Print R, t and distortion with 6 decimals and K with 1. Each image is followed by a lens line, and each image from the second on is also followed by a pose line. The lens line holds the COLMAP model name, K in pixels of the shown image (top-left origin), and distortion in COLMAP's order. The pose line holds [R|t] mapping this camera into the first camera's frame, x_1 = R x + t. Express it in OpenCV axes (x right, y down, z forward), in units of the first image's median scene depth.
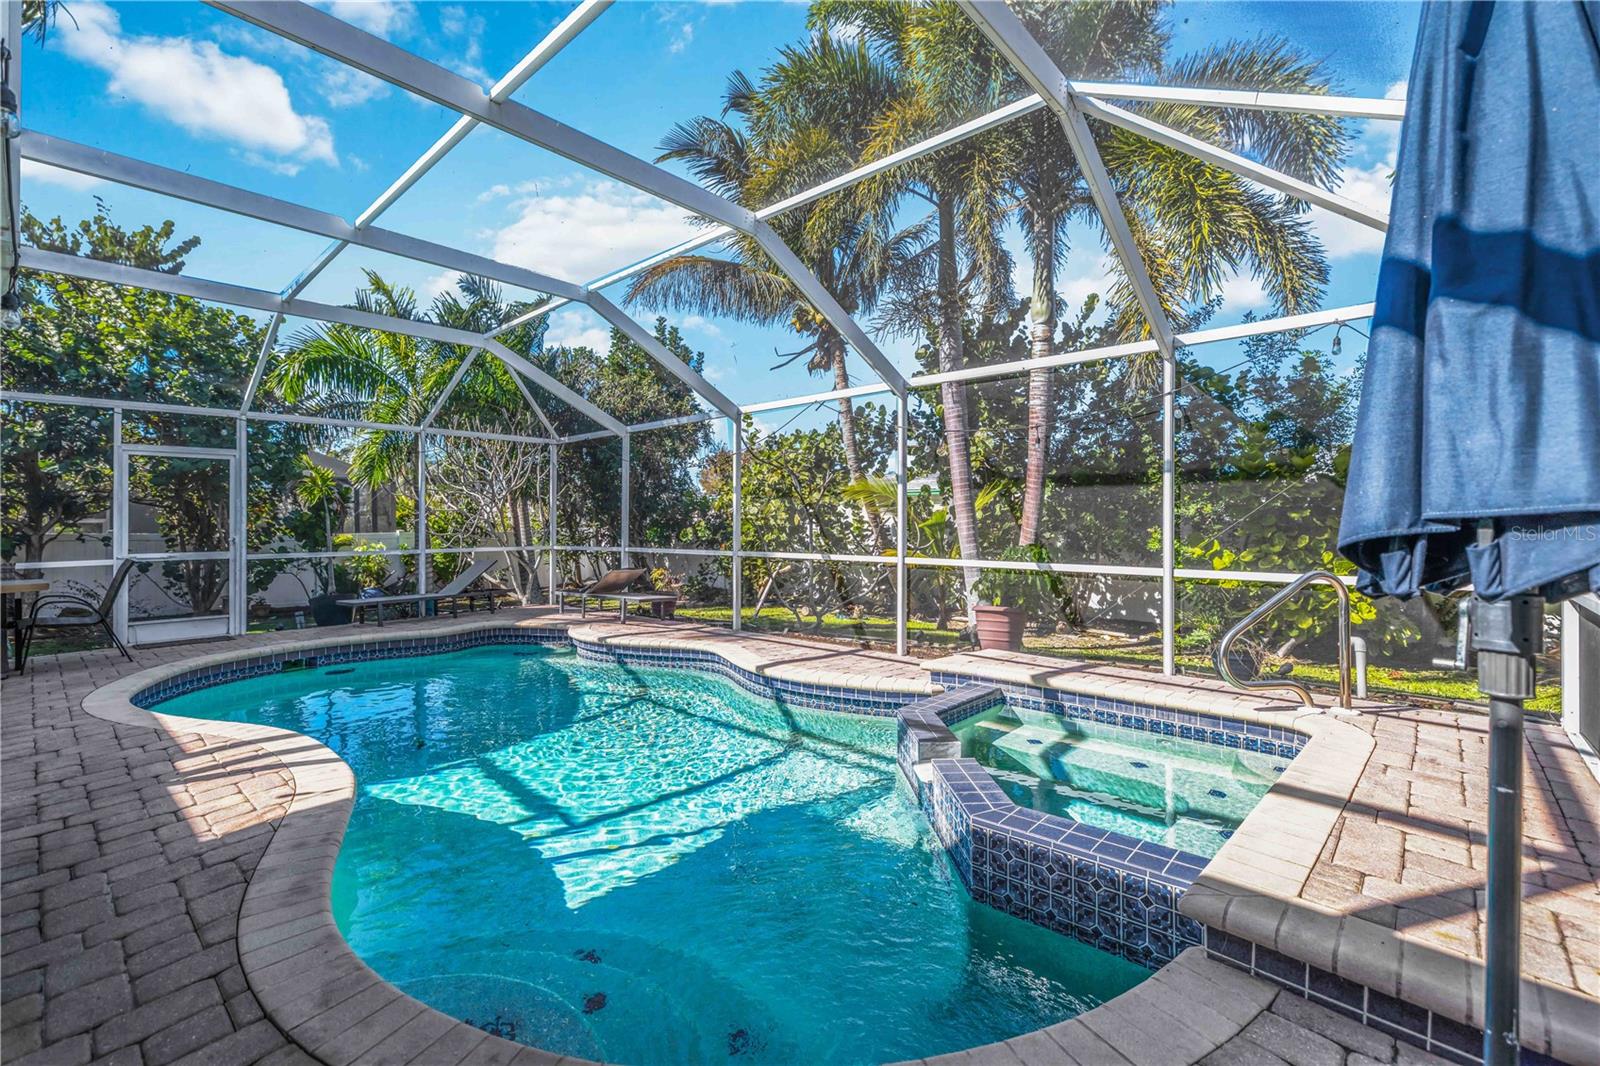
lens RADIAL K [[700.9, 0, 796.7], [0, 700.9, 529.0], [0, 0, 1]] dist [-0.002242, 0.001240]
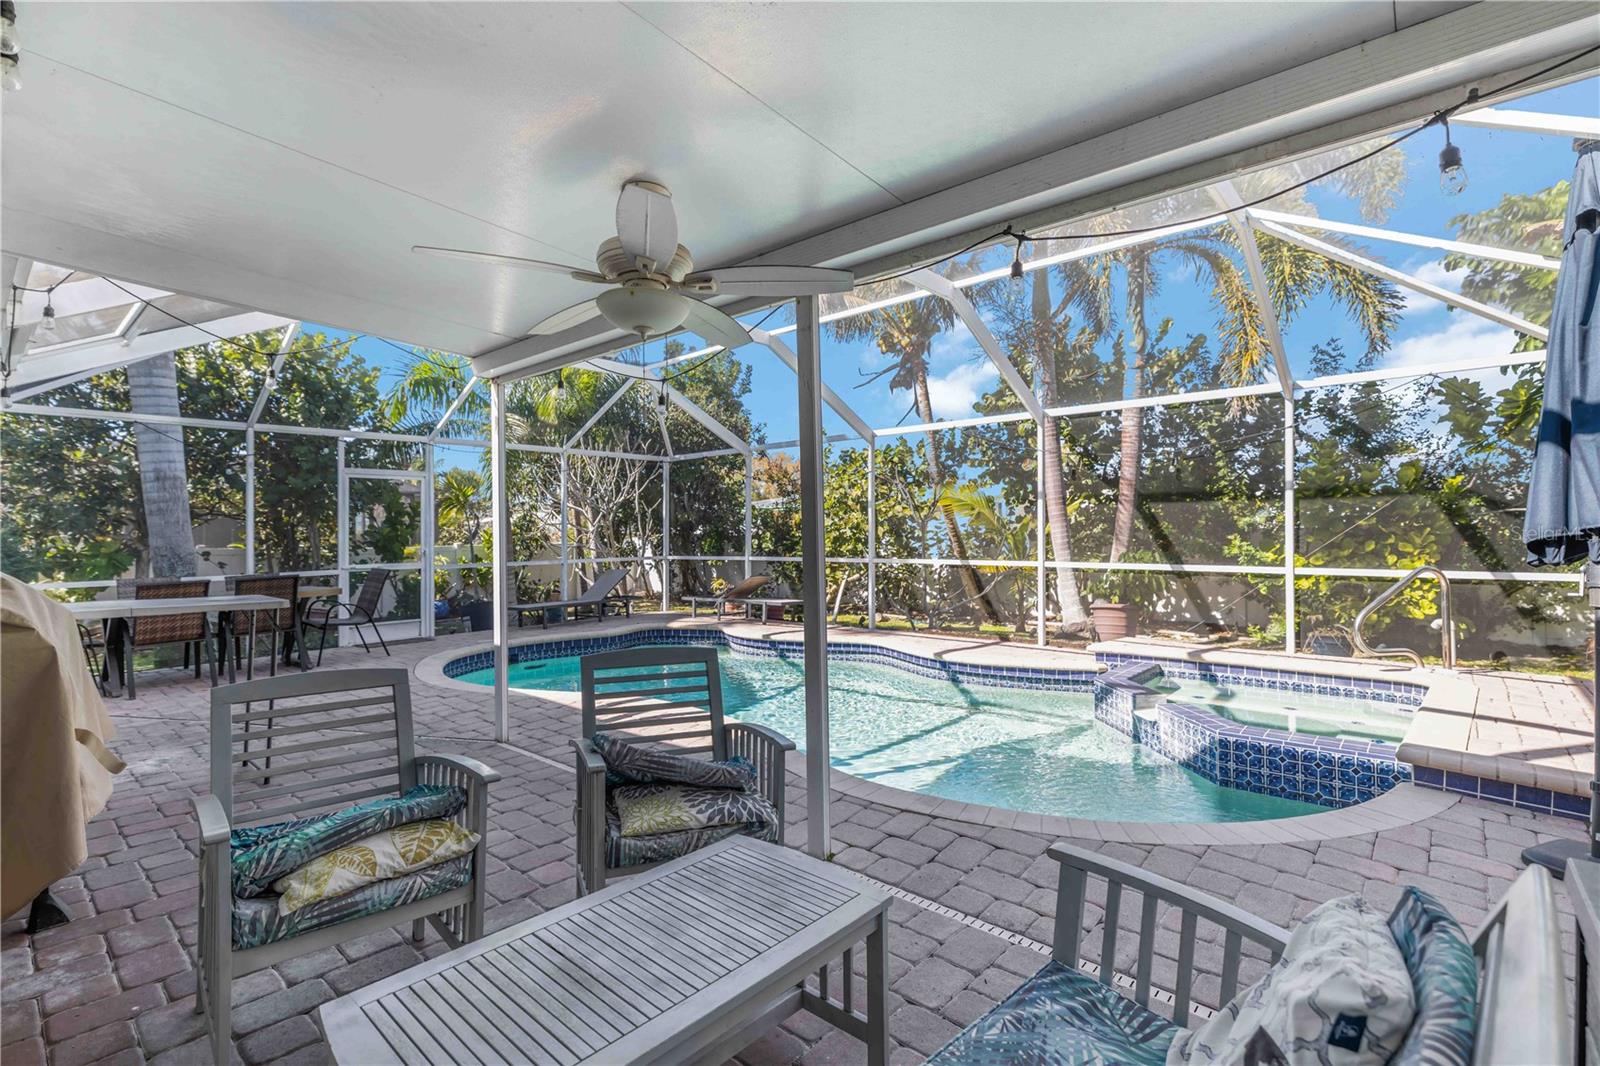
lens RADIAL K [[731.0, 0, 801.1], [0, 731.0, 539.0], [0, 0, 1]] dist [0.002655, -0.001665]
pose [[0.999945, -0.007695, 0.007088, -0.294757], [0.007700, 0.999970, -0.000647, 0.000016], [-0.007083, 0.000702, 0.999975, -0.249178]]
